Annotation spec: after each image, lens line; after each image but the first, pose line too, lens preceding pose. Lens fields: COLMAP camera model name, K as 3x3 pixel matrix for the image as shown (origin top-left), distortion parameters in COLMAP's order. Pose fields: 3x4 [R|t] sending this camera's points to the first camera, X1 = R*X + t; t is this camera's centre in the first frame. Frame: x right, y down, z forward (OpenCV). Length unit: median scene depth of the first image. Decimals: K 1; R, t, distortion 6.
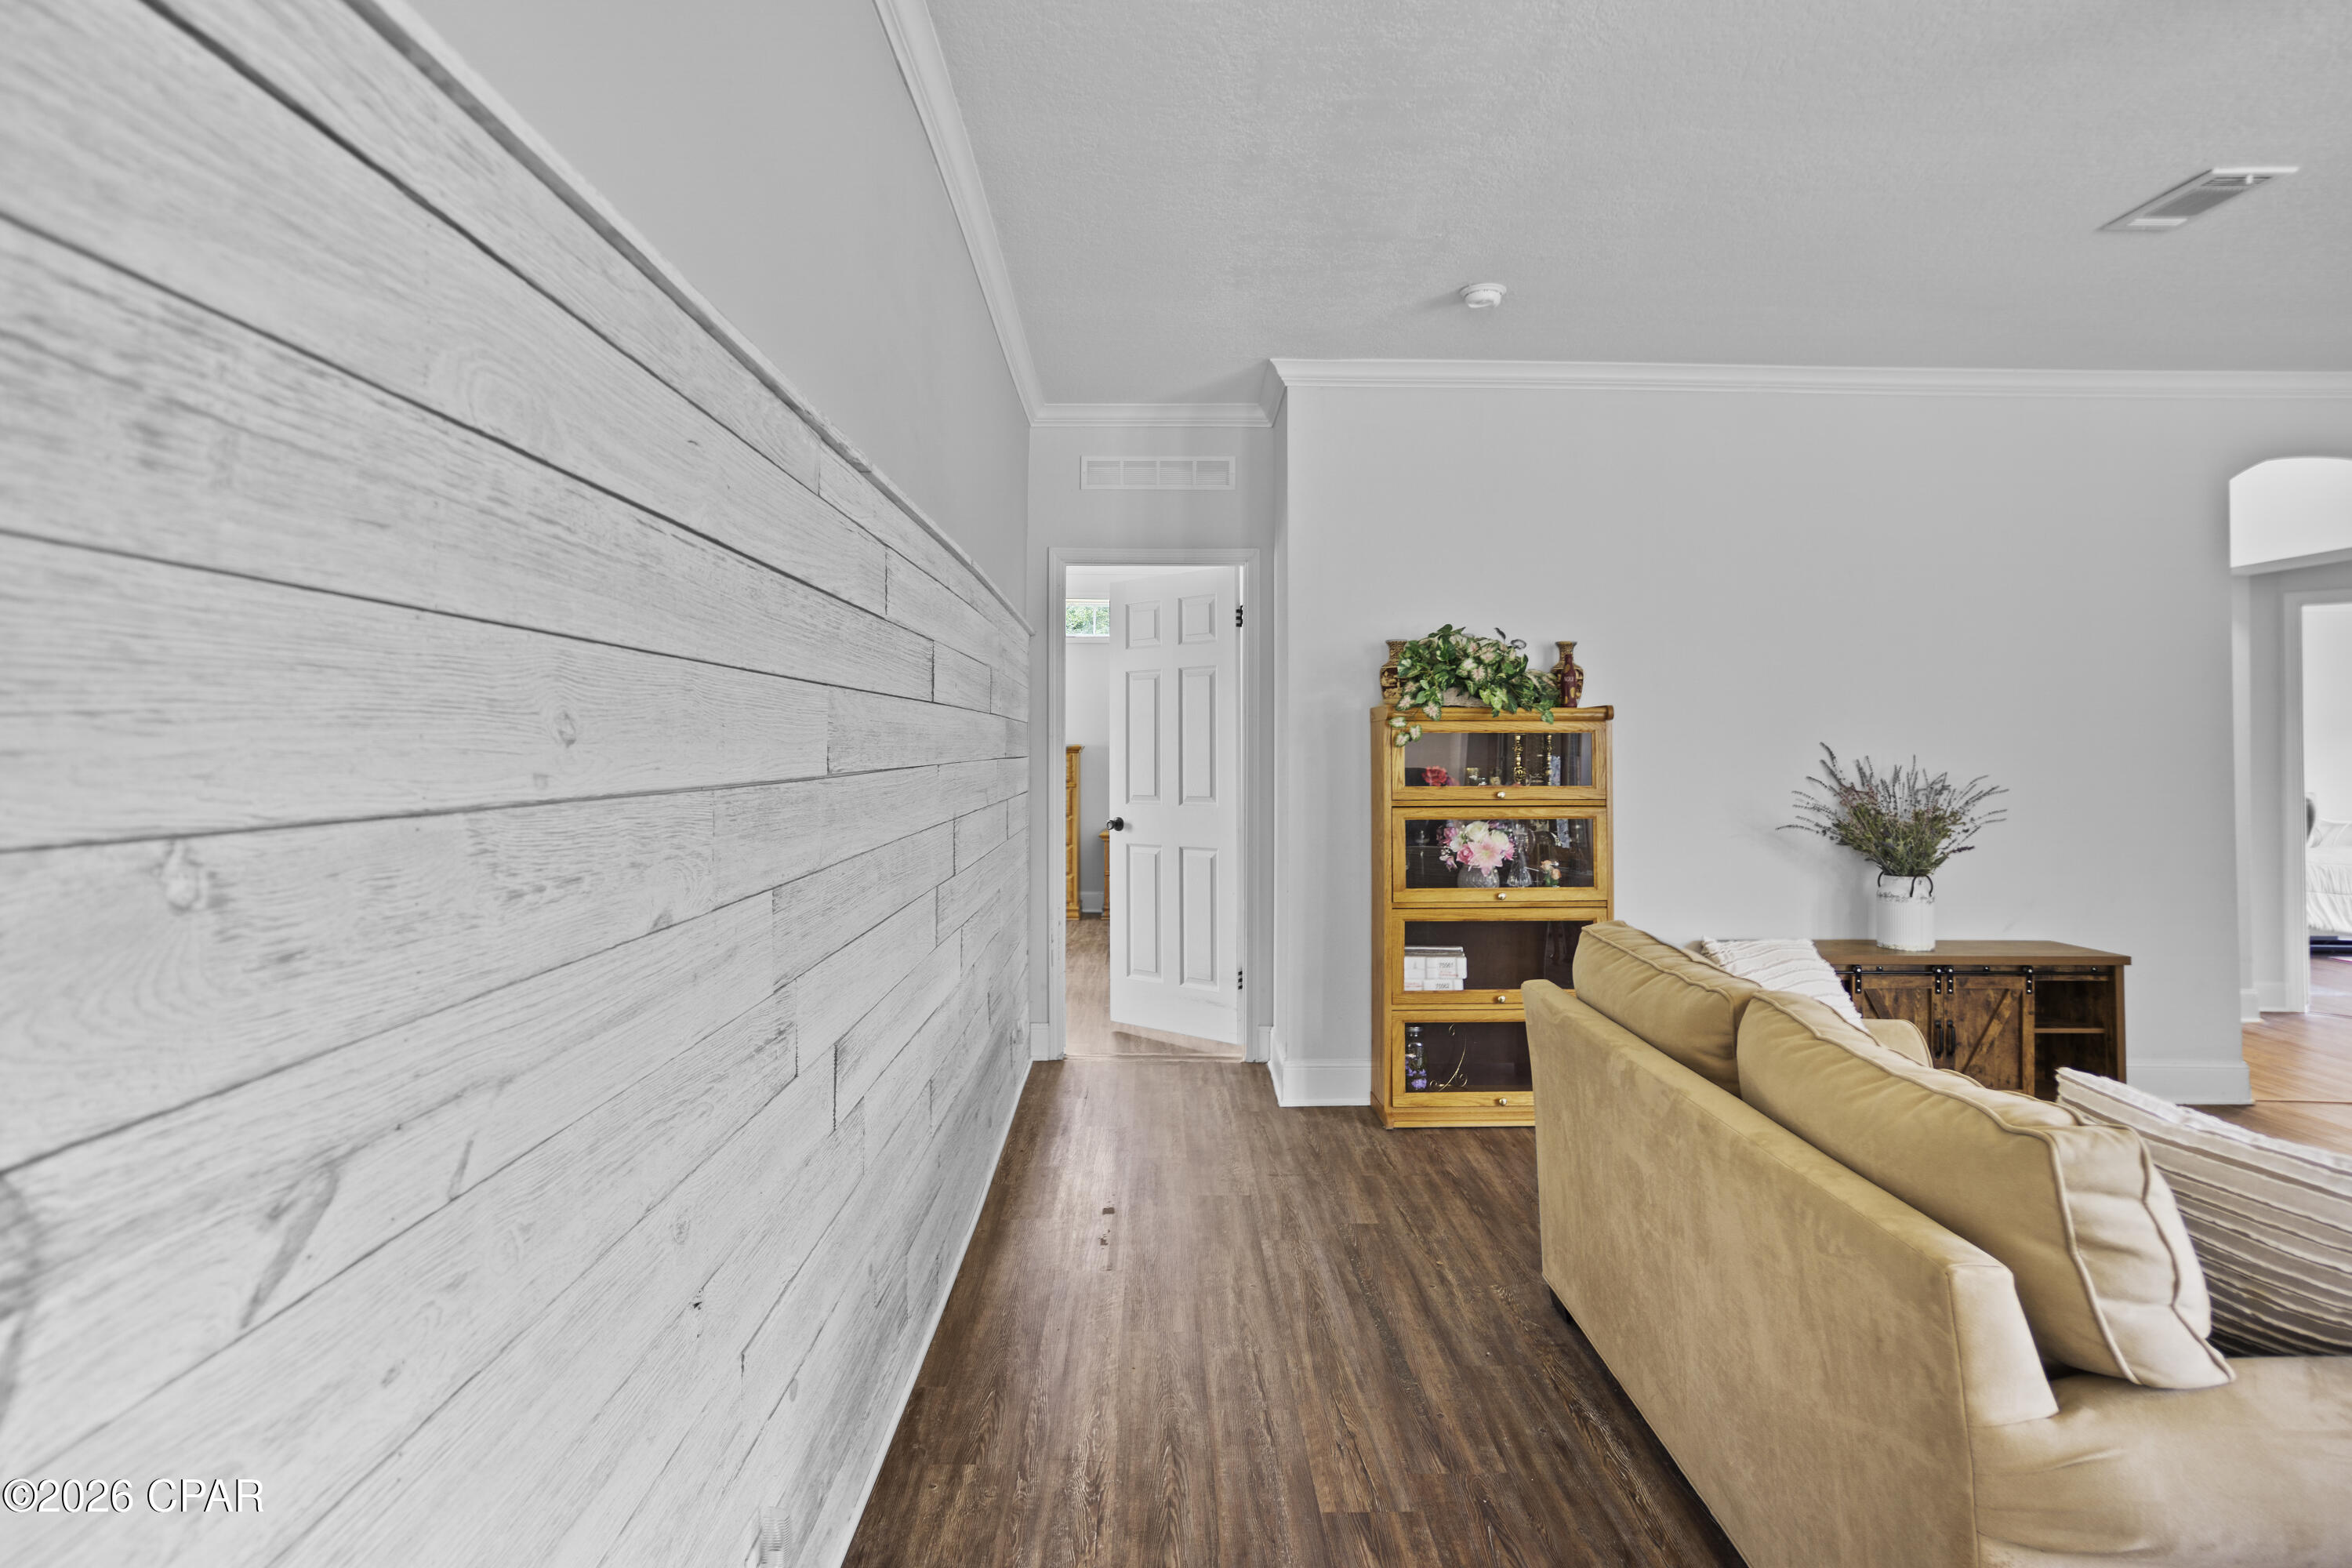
lens RADIAL K [[1293.0, 0, 1156.7], [0, 1293.0, 723.1], [0, 0, 1]] dist [-0.058579, 0.041090]
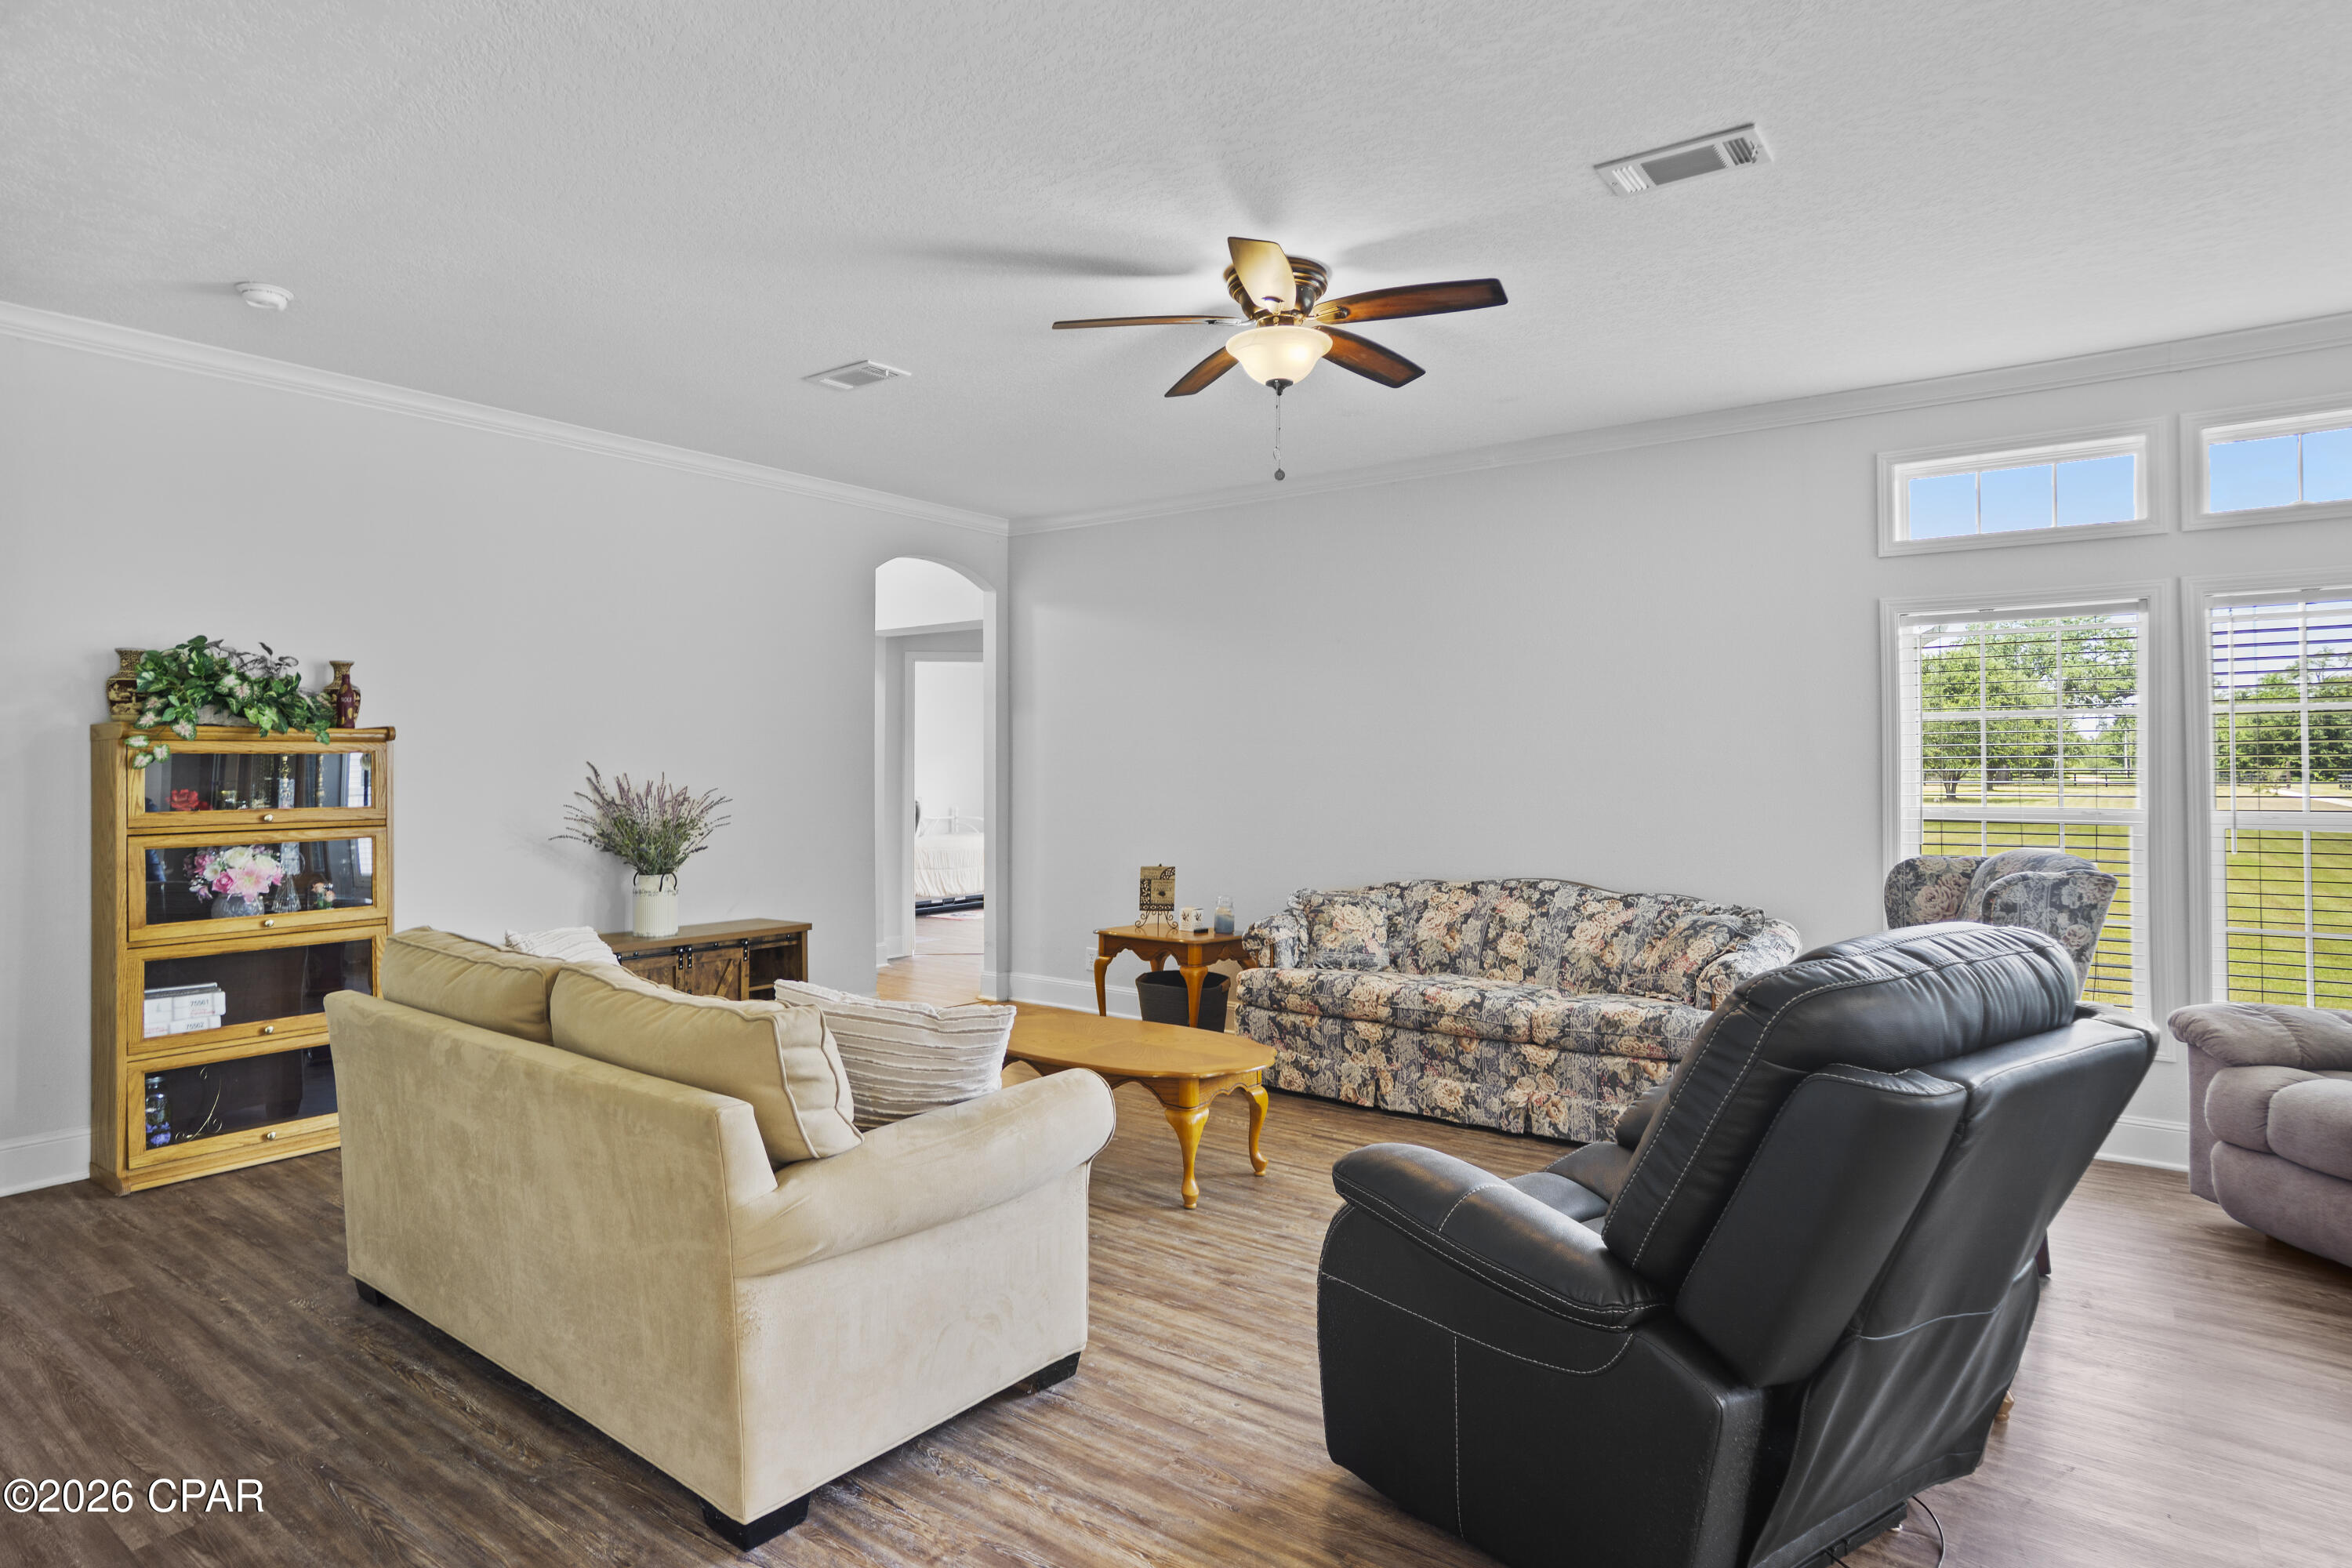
lens RADIAL K [[1293.0, 0, 1156.7], [0, 1293.0, 723.1], [0, 0, 1]] dist [-0.058579, 0.041090]
pose [[0.607671, 0.020100, 0.793934, -0.102827], [-0.008208, 0.999785, -0.019029, -0.002958], [-0.794146, 0.005047, 0.607706, -0.128240]]
